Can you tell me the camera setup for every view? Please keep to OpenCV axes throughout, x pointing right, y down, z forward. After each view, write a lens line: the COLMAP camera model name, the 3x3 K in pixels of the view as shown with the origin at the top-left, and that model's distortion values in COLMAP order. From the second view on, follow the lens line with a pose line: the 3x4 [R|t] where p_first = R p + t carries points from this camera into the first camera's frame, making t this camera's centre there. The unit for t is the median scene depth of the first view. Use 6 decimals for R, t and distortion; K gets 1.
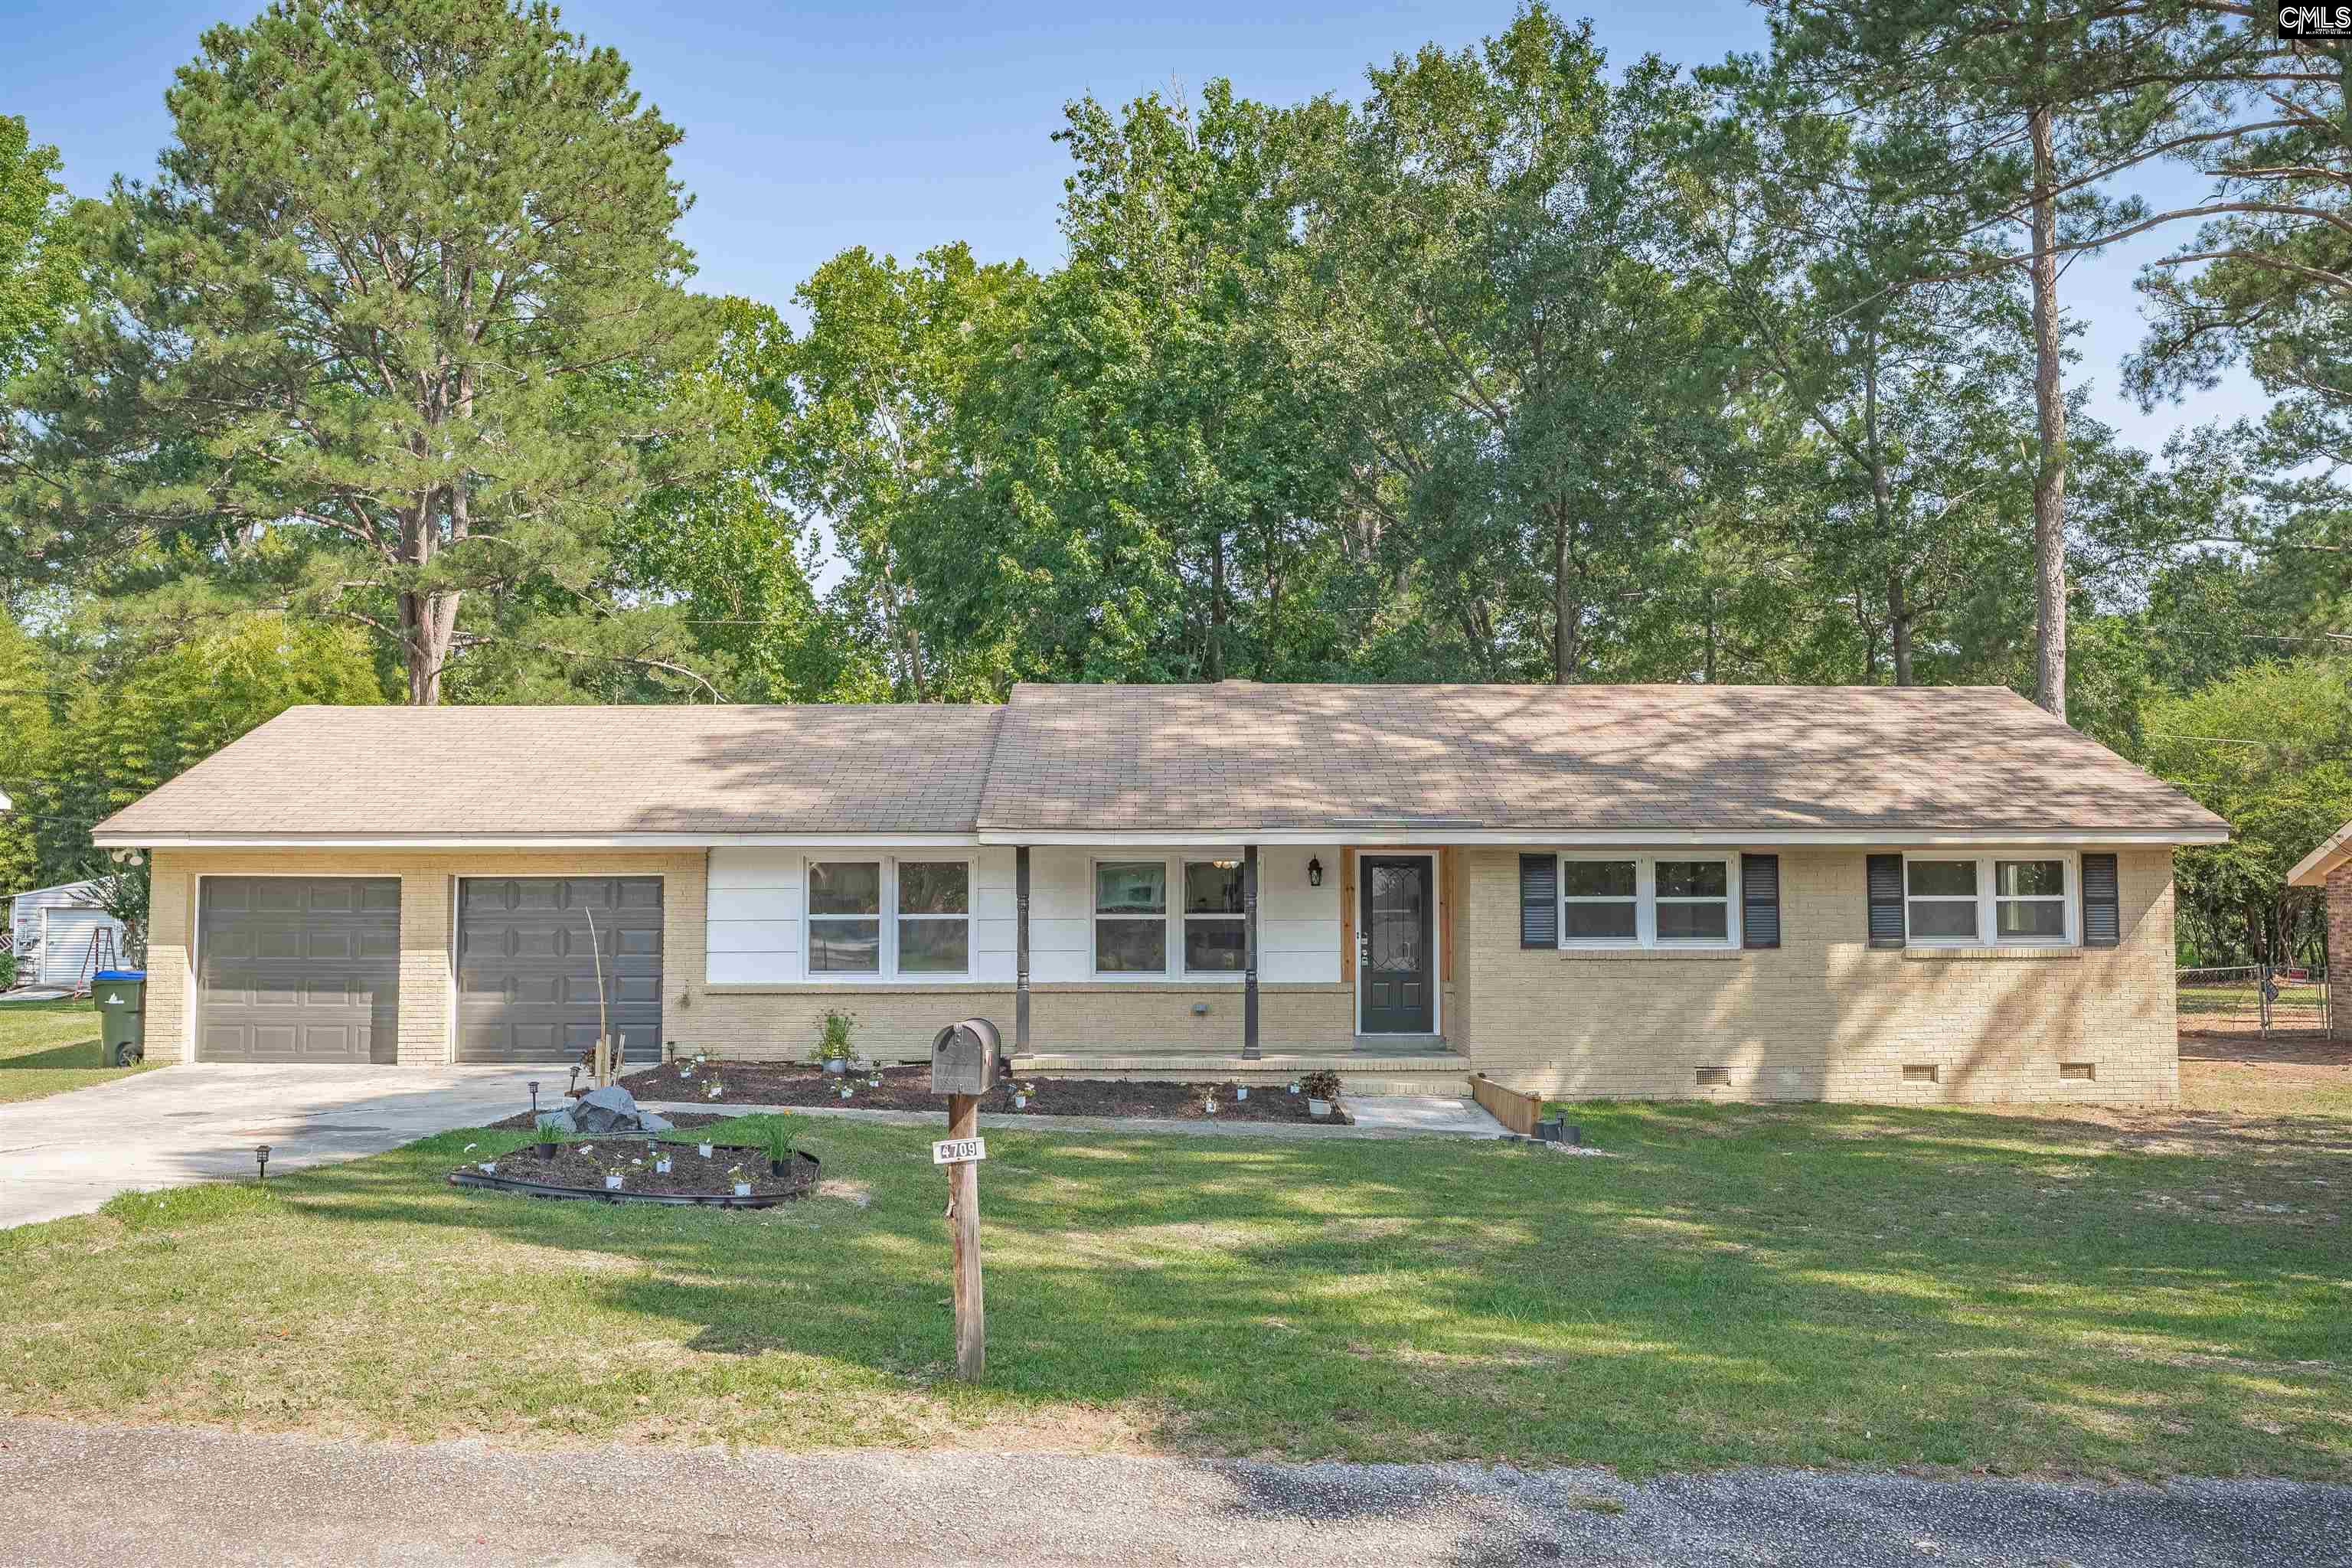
lens RADIAL K [[1819.0, 0, 1199.5], [0, 1819.0, 792.4], [0, 0, 1]] dist [-0.058748, 0.005285]
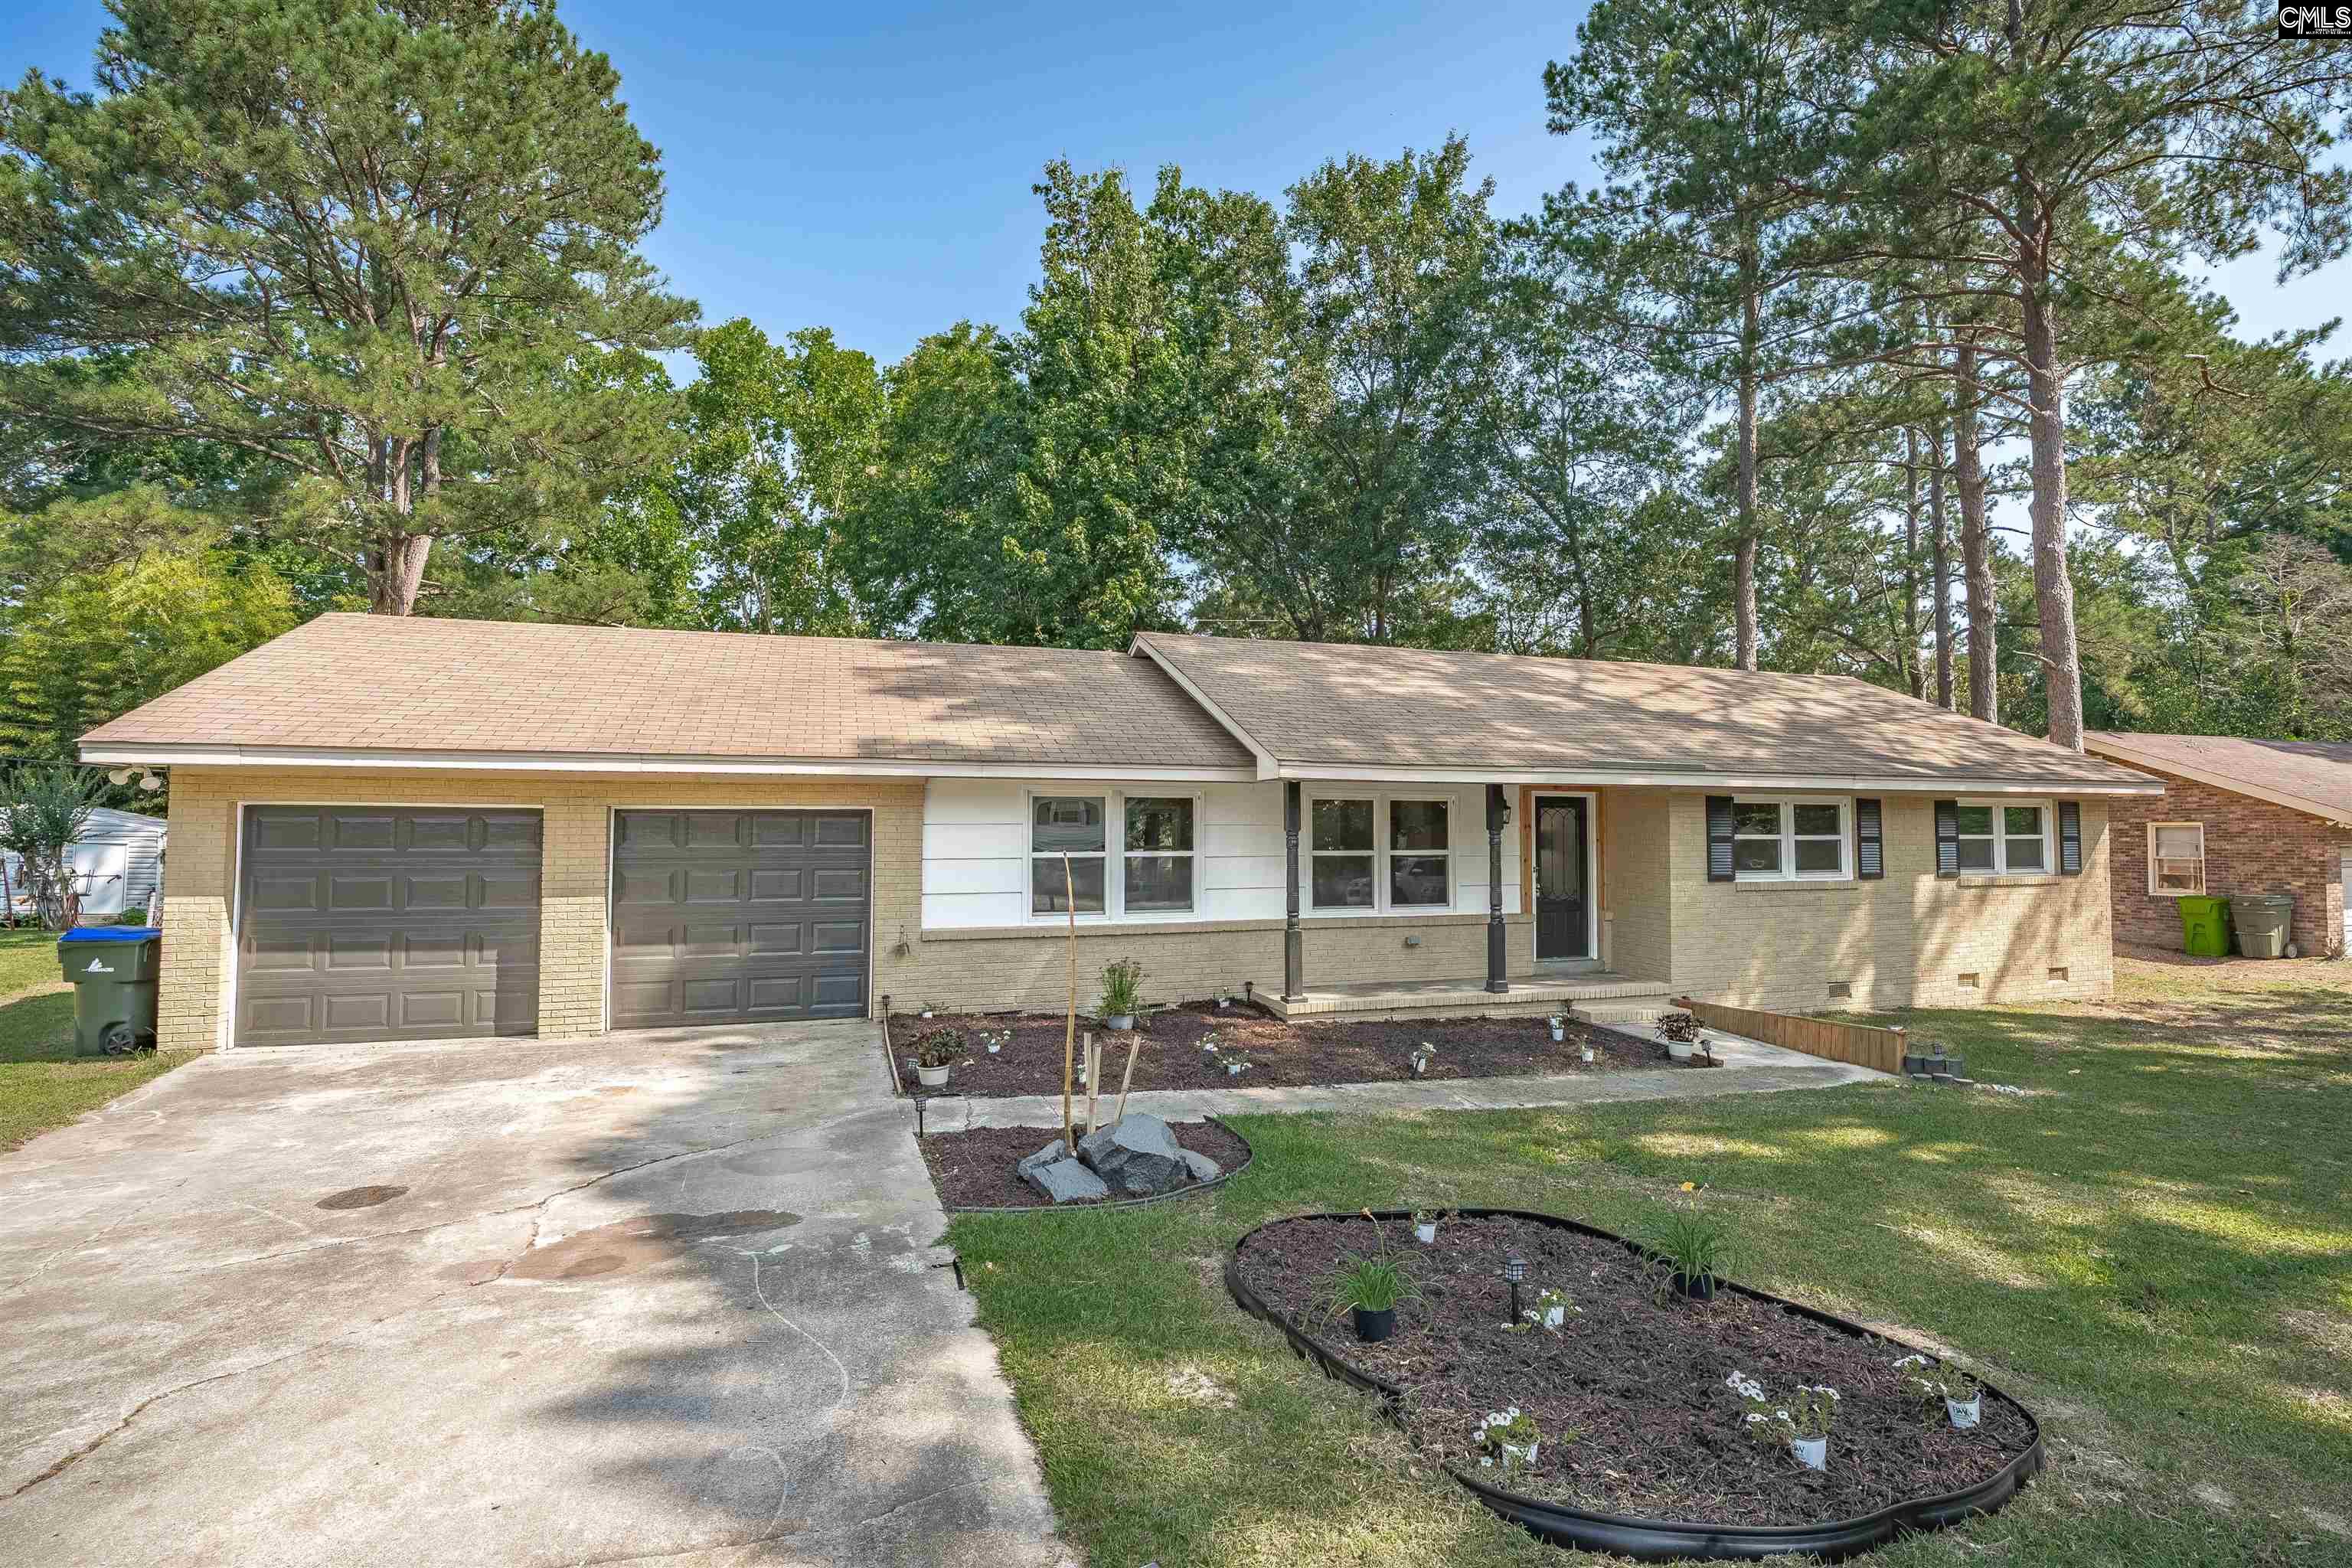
lens RADIAL K [[1123.3, 0, 1198.6], [0, 1123.3, 780.4], [0, 0, 1]] dist [-0.031141, 0.003053]
pose [[0.953245, 0.017030, 0.301718, -0.309472], [-0.021023, 0.999729, 0.009994, 0.022912], [-0.301466, -0.015869, 0.953345, 0.424243]]
